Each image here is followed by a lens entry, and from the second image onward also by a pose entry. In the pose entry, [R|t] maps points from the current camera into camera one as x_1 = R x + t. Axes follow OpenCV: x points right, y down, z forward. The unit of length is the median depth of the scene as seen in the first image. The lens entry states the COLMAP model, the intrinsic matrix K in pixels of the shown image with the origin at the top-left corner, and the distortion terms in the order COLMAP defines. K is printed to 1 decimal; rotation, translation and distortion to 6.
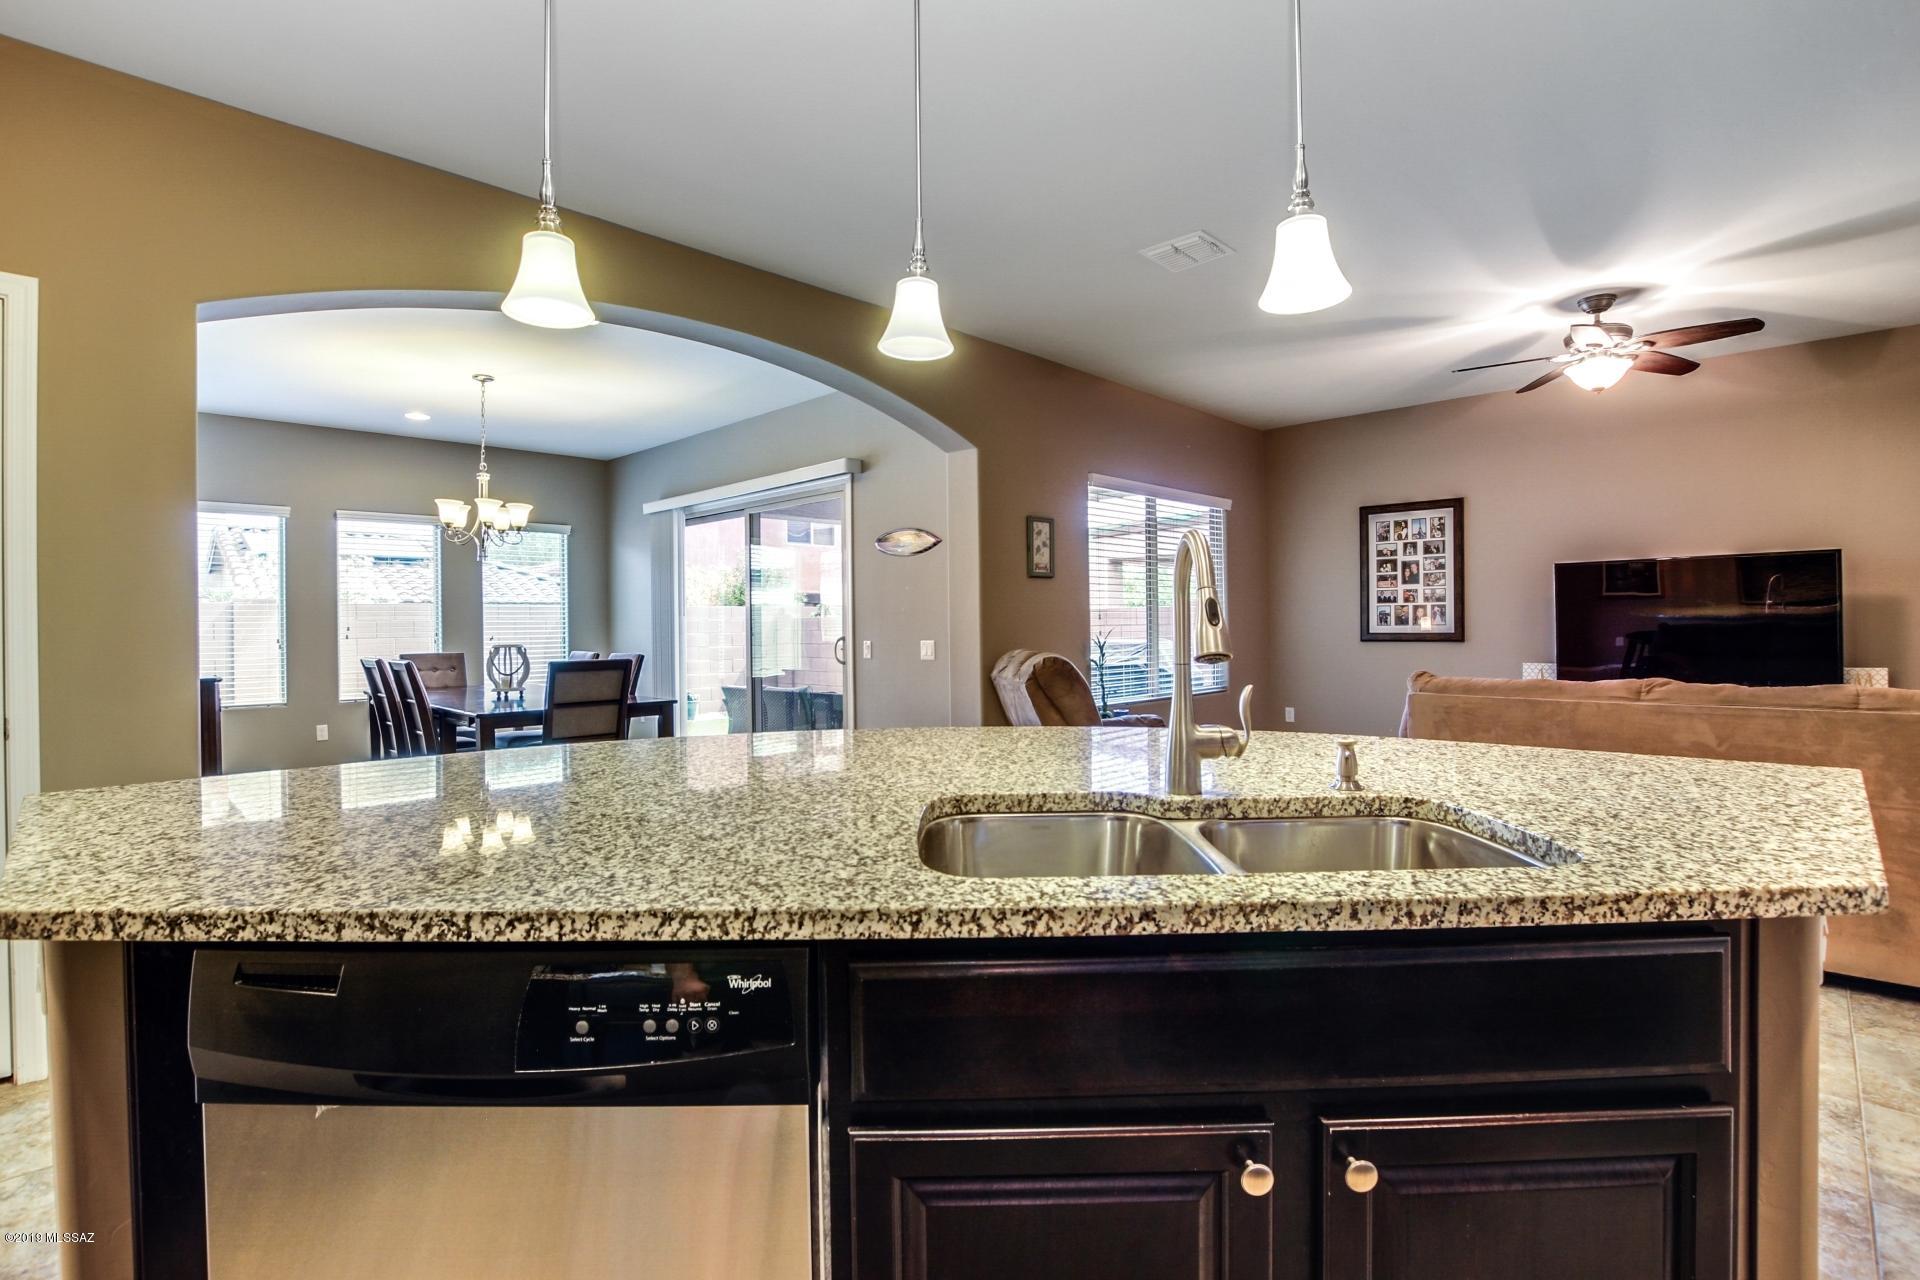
lens RADIAL K [[894.9, 0, 948.3], [0, 894.9, 634.6], [0, 0, 1]] dist [-0.024951, 0.000600]
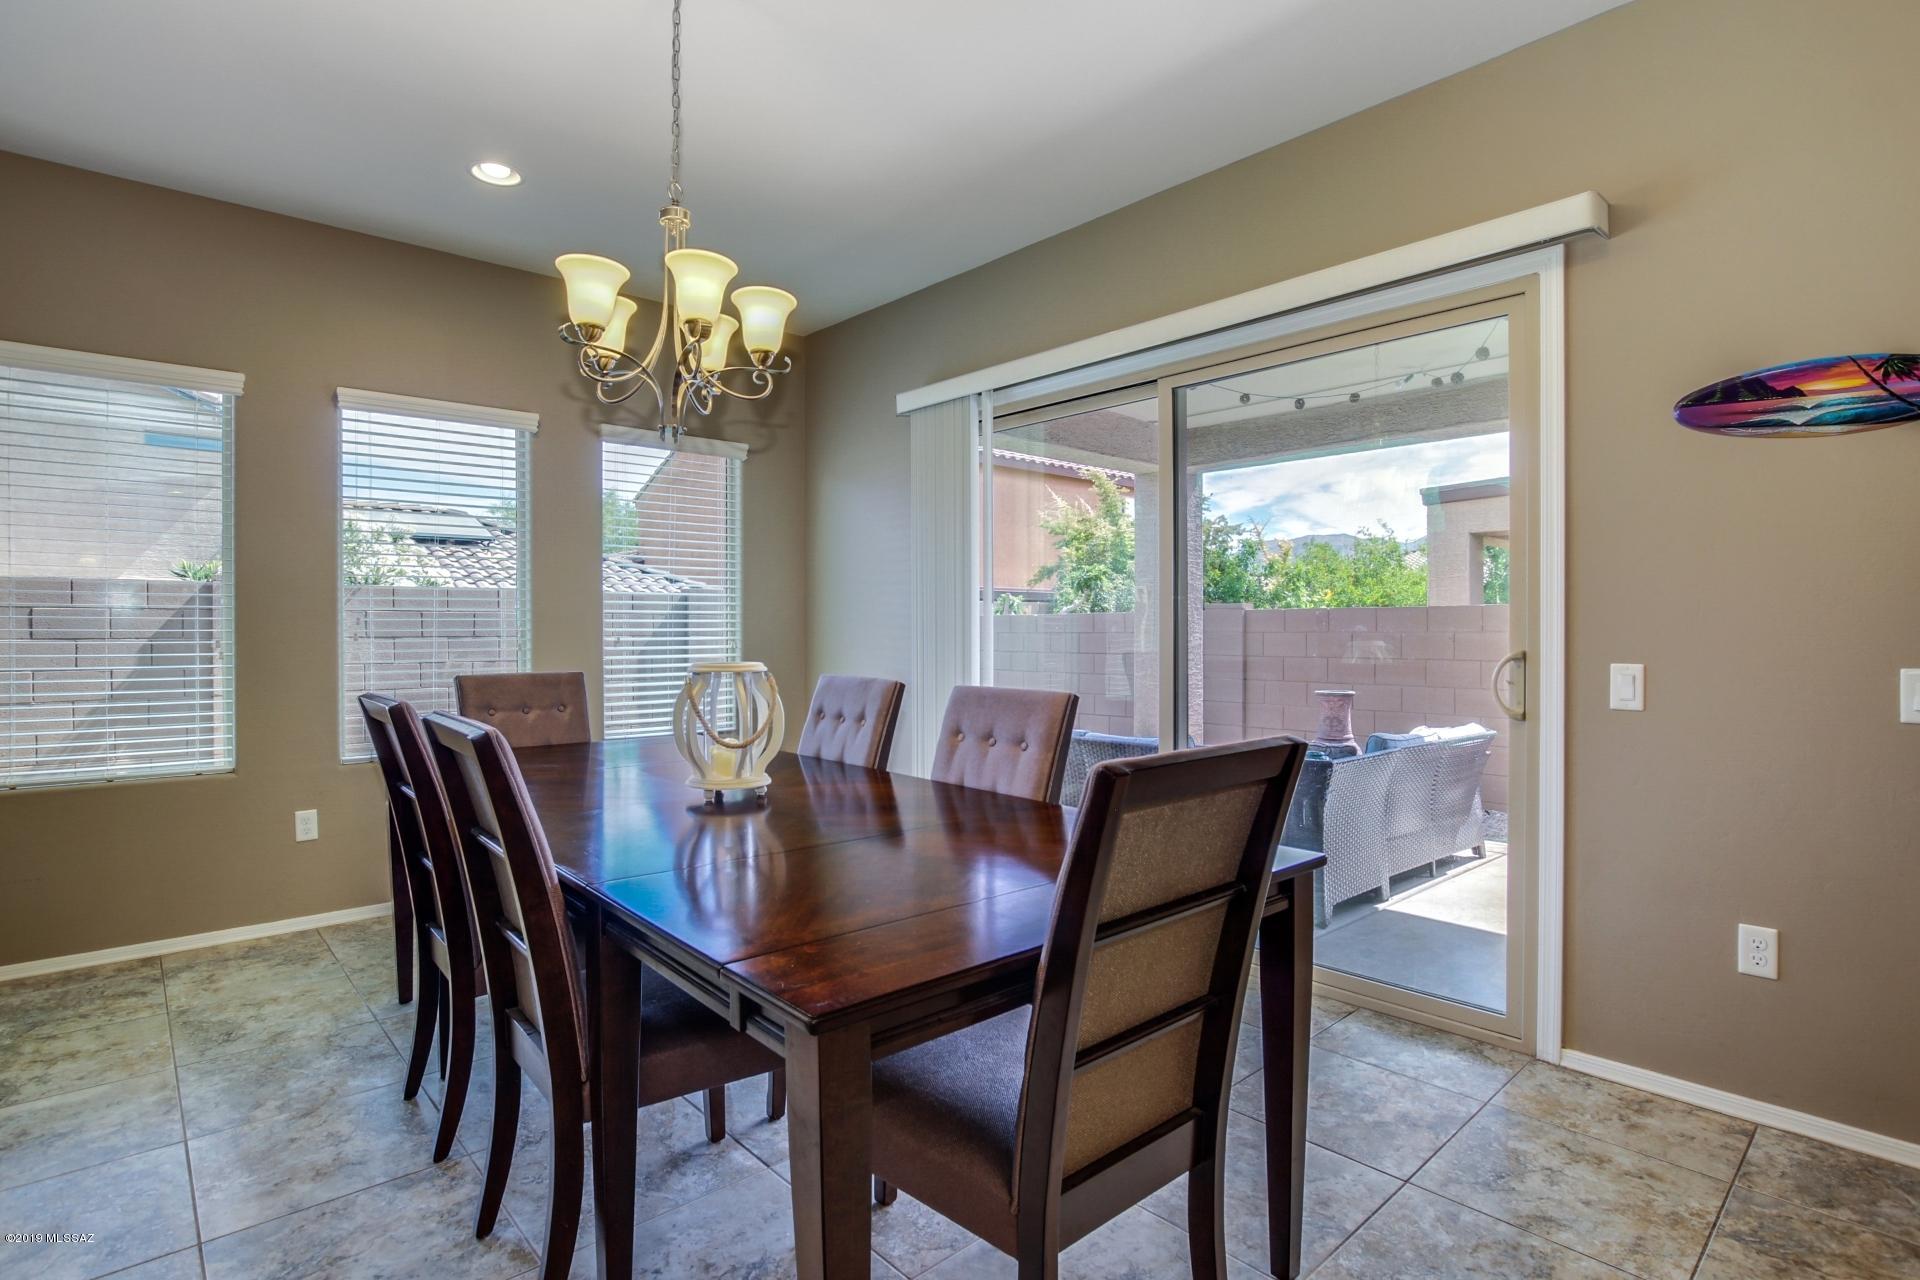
lens RADIAL K [[961.4, 0, 951.7], [0, 961.4, 634.3], [0, 0, 1]] dist [-0.030636, 0.000757]
pose [[0.997317, 0.010524, -0.072443, -0.316175], [-0.010750, 0.999938, -0.002731, -0.001539], [0.072410, 0.003502, 0.997369, 0.509613]]
